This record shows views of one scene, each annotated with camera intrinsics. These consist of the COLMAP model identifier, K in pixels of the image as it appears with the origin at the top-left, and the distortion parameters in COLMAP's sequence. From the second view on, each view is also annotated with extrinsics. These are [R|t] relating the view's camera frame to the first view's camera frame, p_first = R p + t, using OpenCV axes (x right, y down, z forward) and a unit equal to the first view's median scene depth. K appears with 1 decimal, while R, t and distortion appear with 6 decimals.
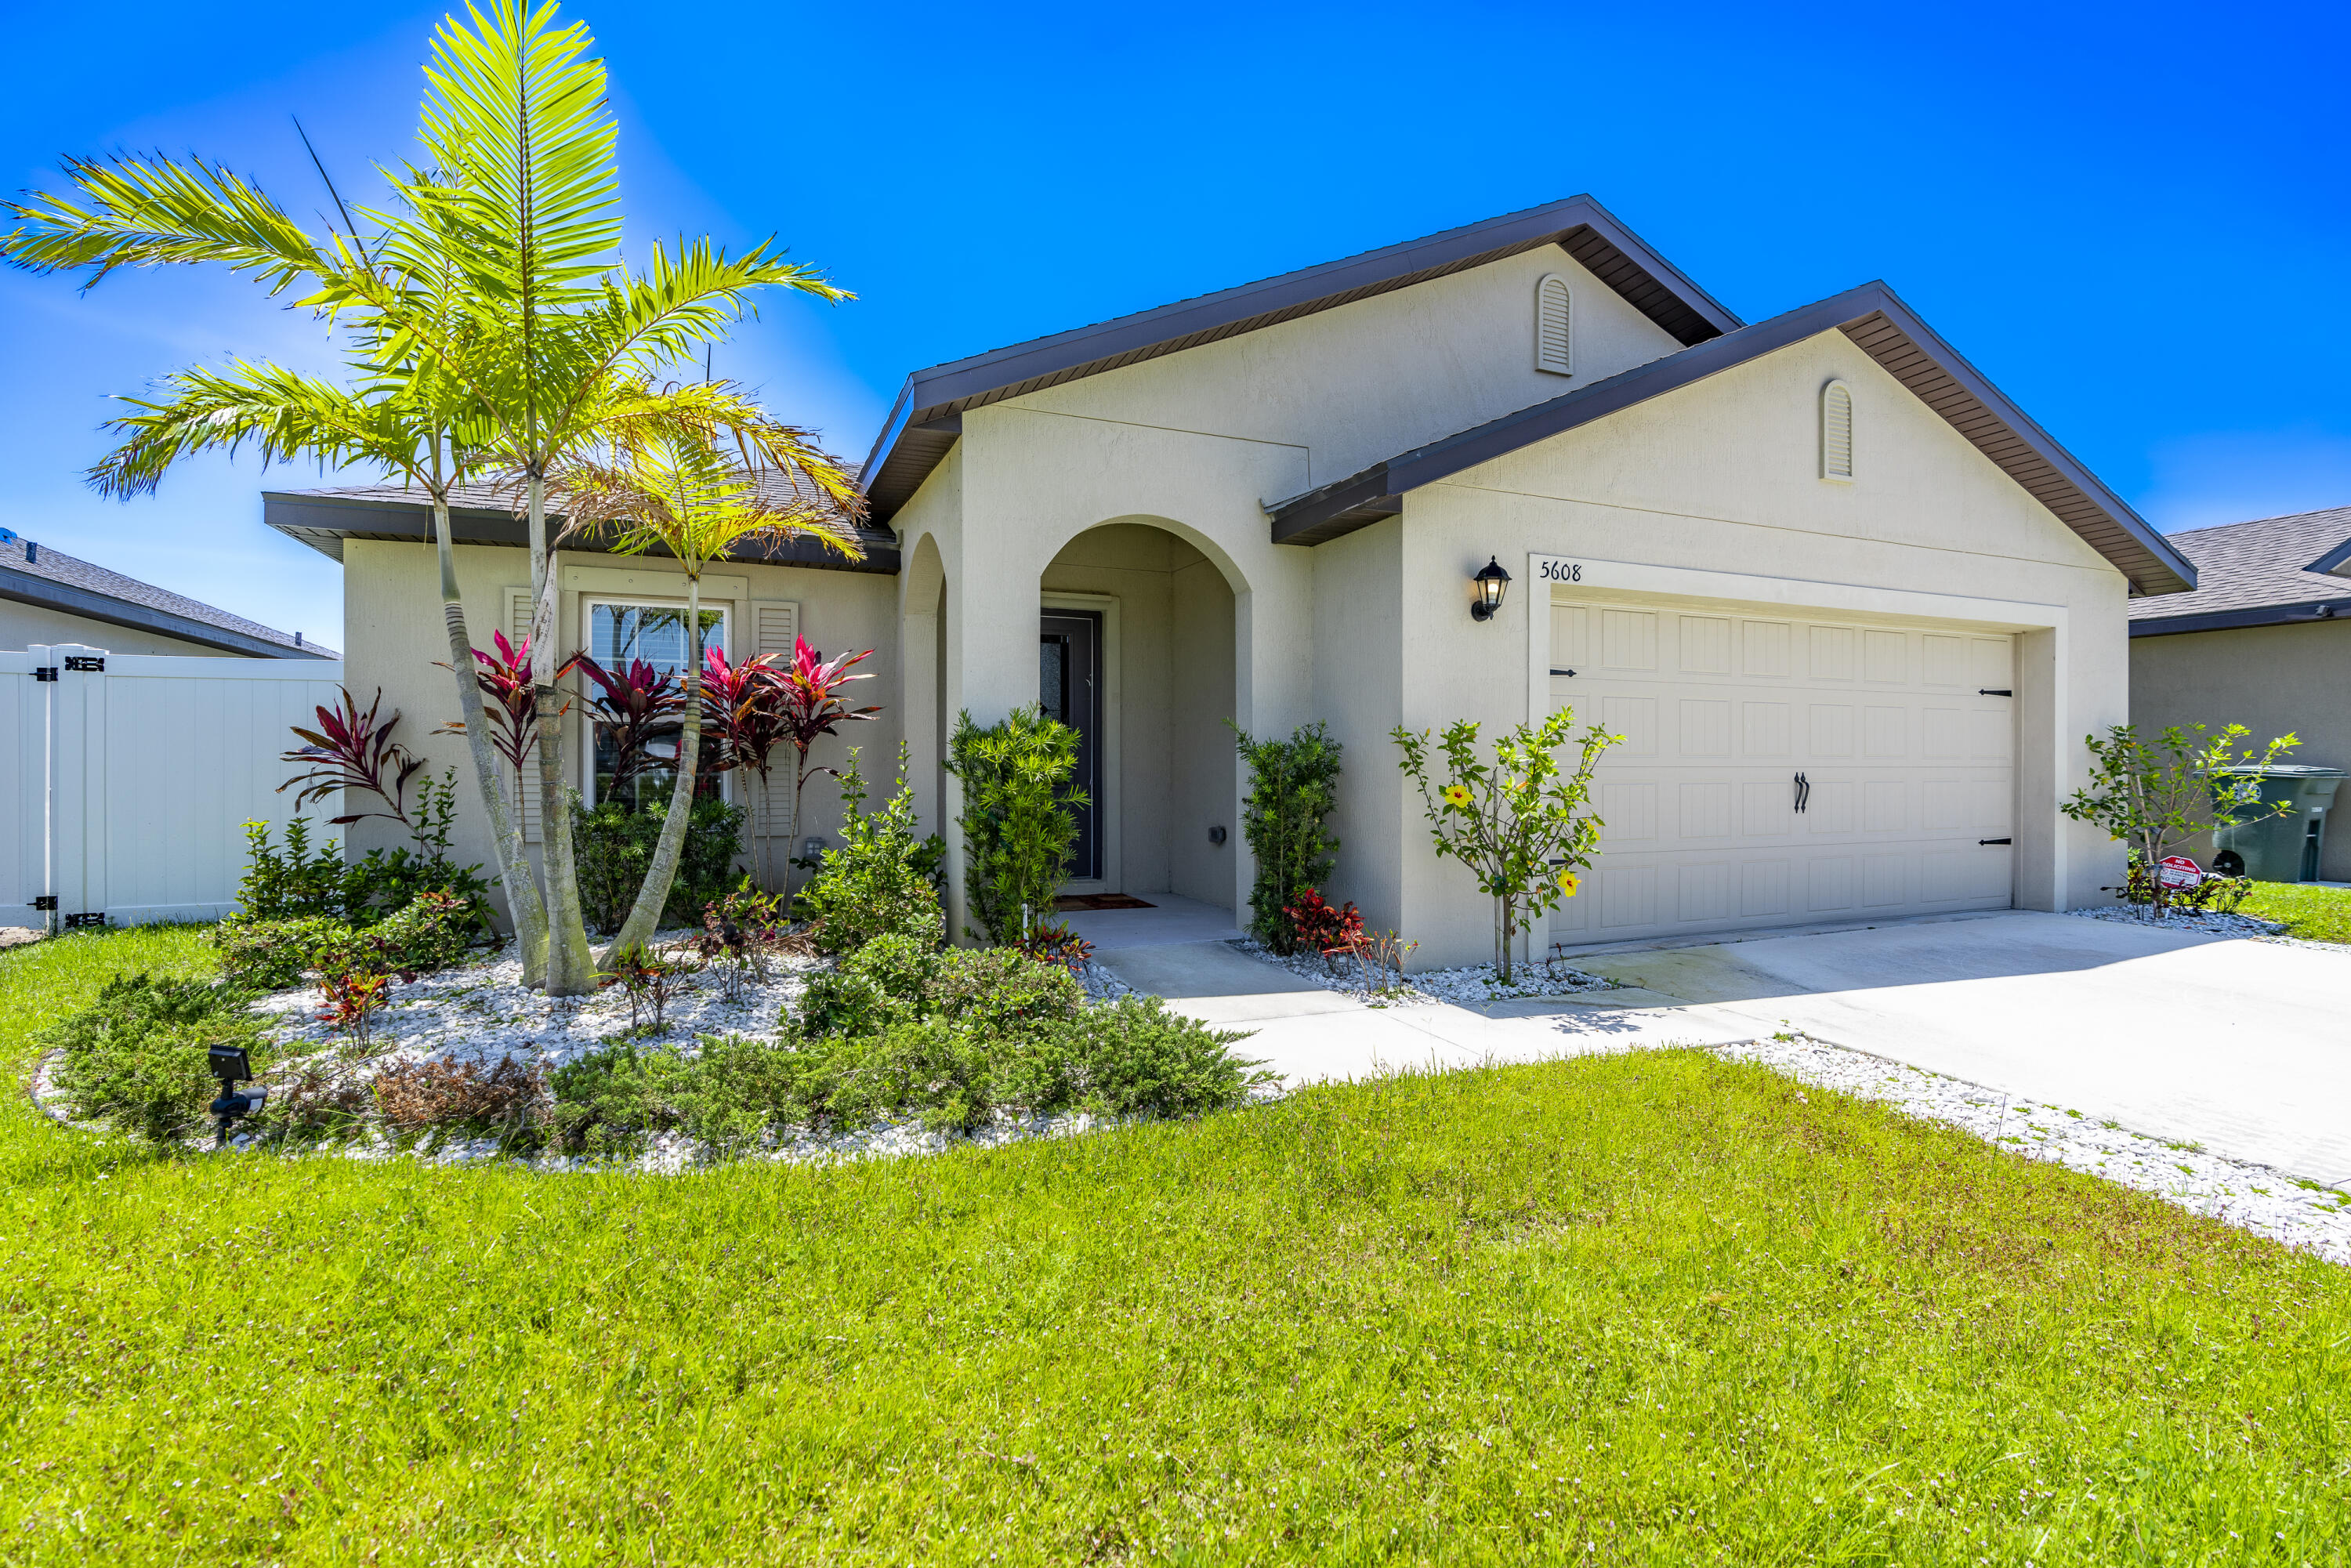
lens RADIAL K [[1080.3, 0, 1157.4], [0, 1080.3, 764.1], [0, 0, 1]] dist [-0.013149, 0.000272]
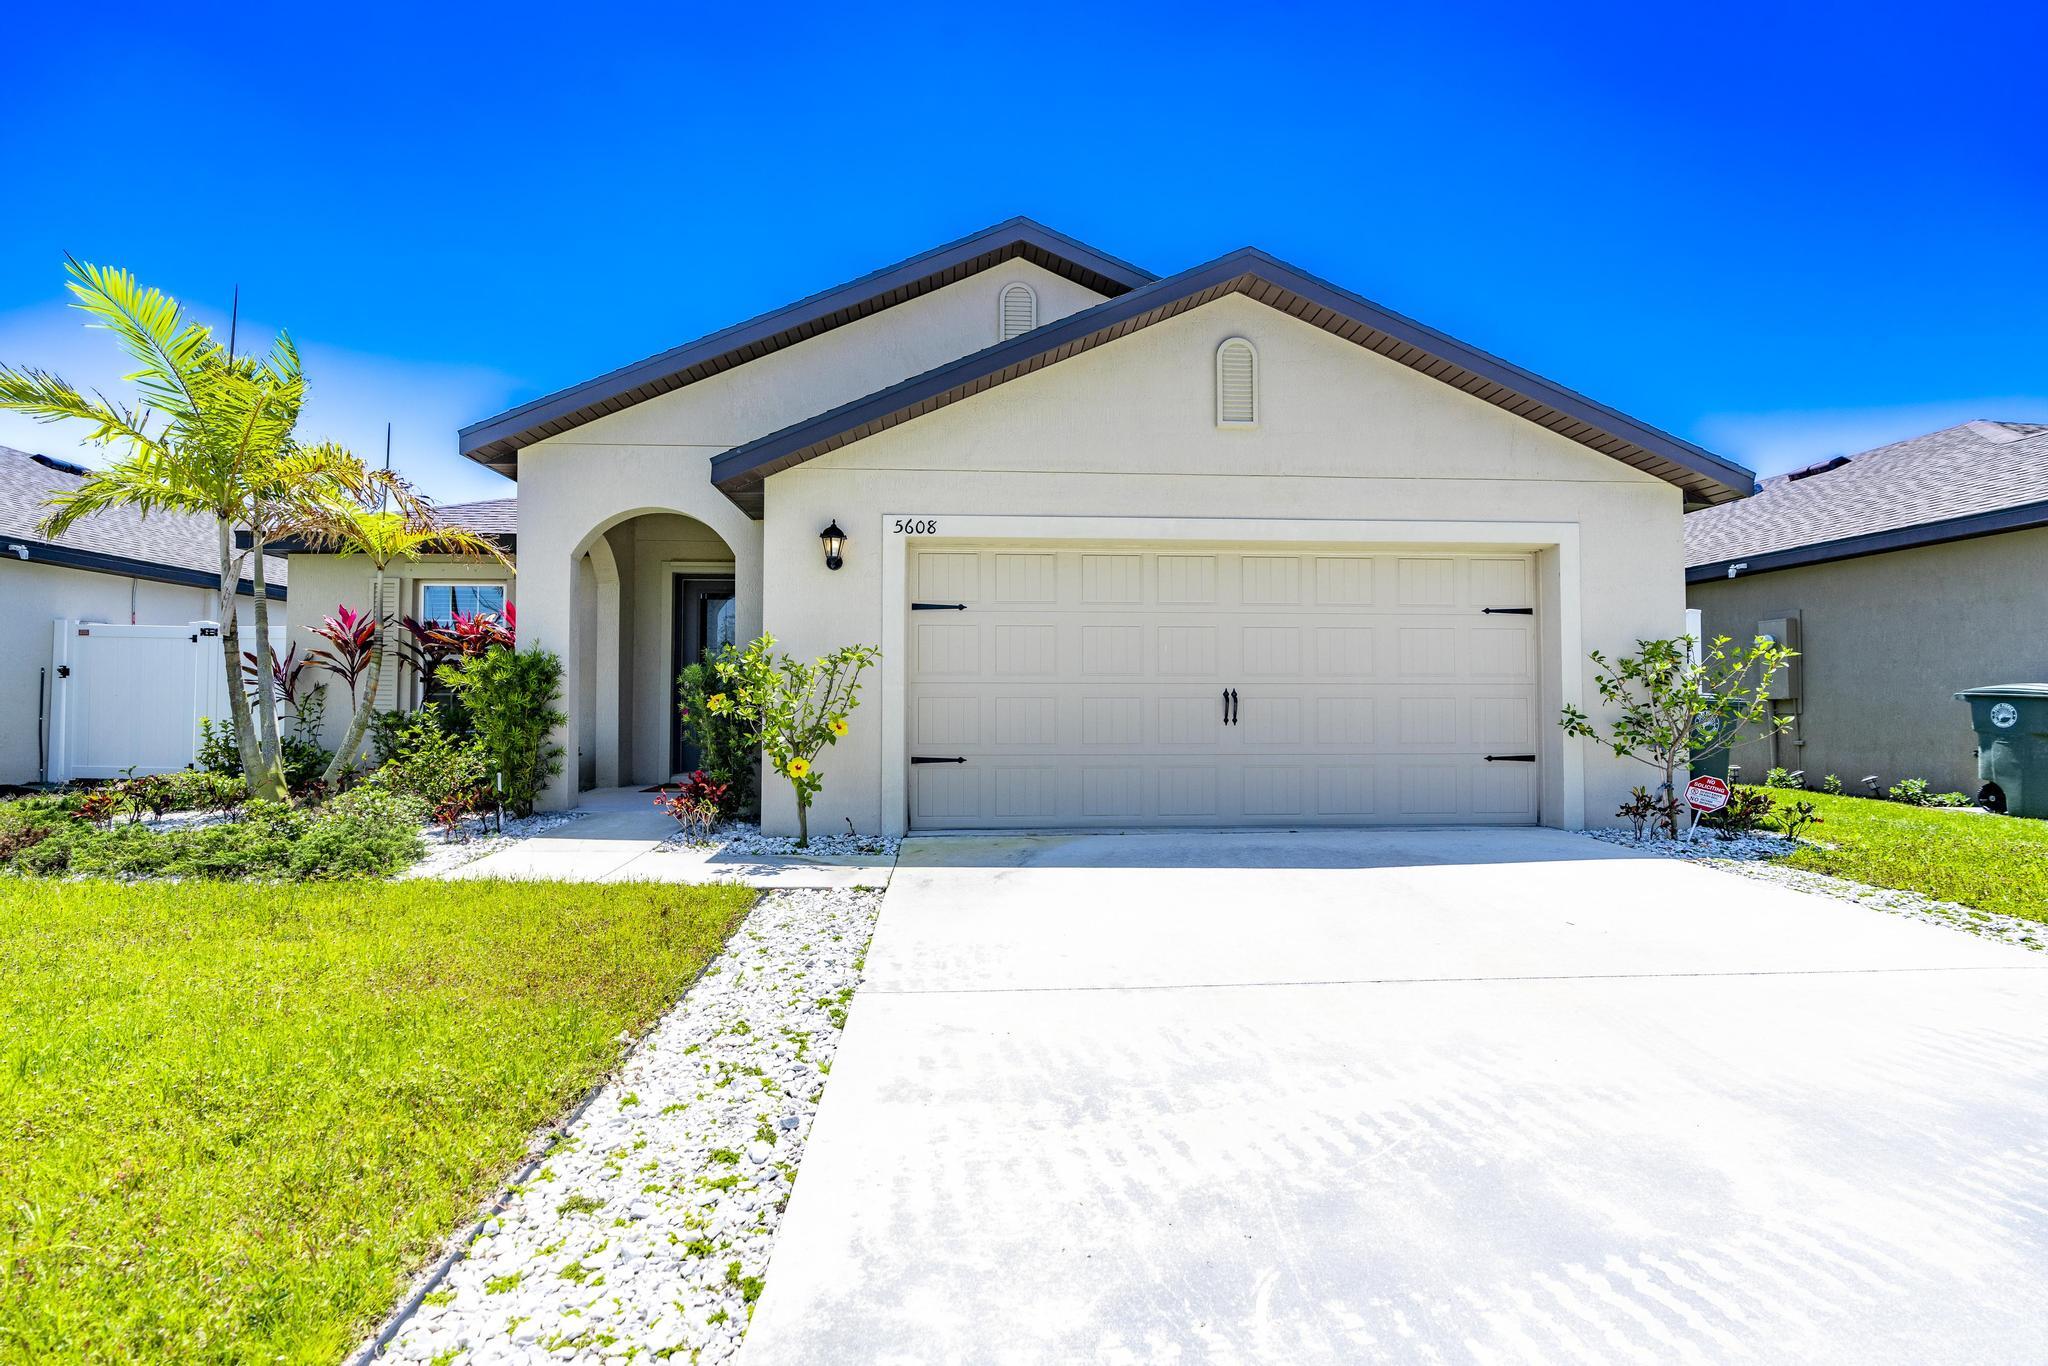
lens RADIAL K [[923.6, 0, 1008.0], [0, 923.6, 676.8], [0, 0, 1]] dist [-0.011001, 0.003951]
pose [[0.940100, -0.010341, -0.340741, 0.842392], [0.000071, 0.999546, -0.030141, 0.029061], [0.340898, 0.028311, 0.939674, 0.026746]]
